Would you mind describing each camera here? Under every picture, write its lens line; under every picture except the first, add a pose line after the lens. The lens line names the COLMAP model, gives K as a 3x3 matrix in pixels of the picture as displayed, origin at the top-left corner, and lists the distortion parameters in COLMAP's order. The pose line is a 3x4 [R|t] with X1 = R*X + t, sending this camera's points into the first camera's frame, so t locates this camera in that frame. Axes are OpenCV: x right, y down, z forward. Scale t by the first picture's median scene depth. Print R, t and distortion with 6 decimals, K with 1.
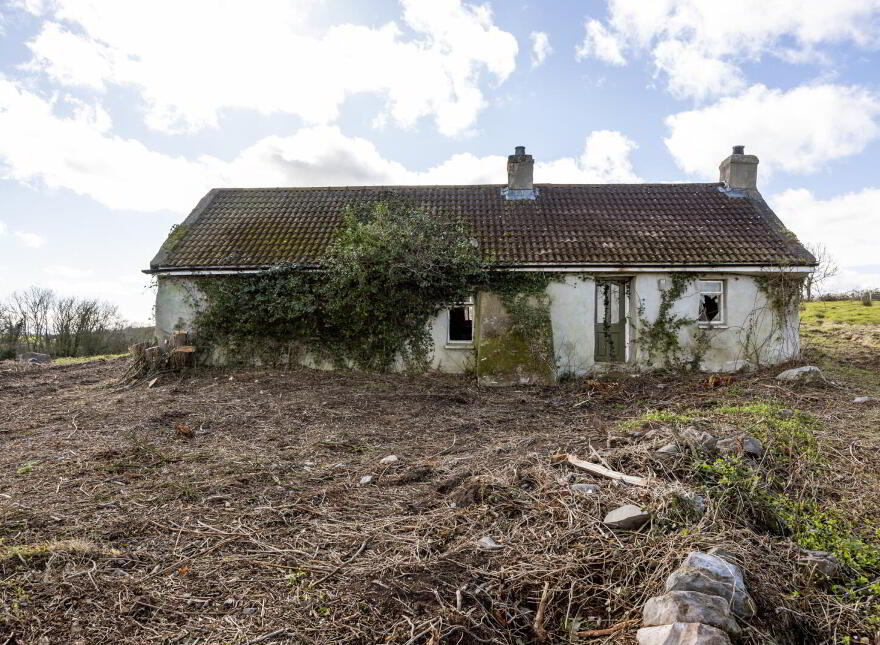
lens RADIAL K [[529.0, 0, 440.0], [0, 529.0, 322.5], [0, 0, 1]] dist [-0.005889, -0.000069]
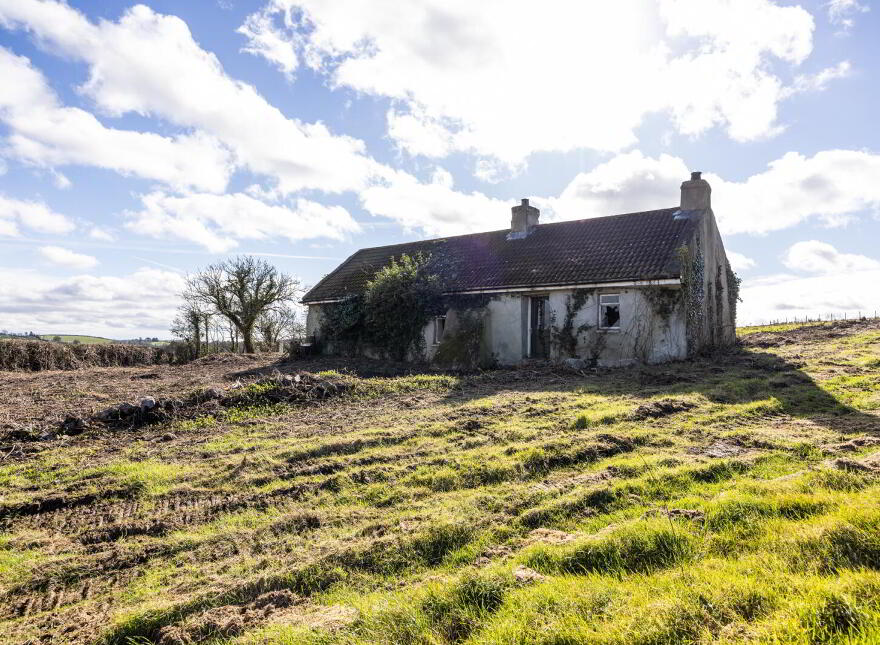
lens RADIAL K [[529.0, 0, 440.0], [0, 529.0, 322.5], [0, 0, 1]] dist [-0.005889, -0.000069]
pose [[0.828219, -0.012117, -0.560274, 0.885128], [-0.016274, 0.998825, -0.045658, 0.050371], [0.560168, 0.046933, 0.827048, -0.248948]]
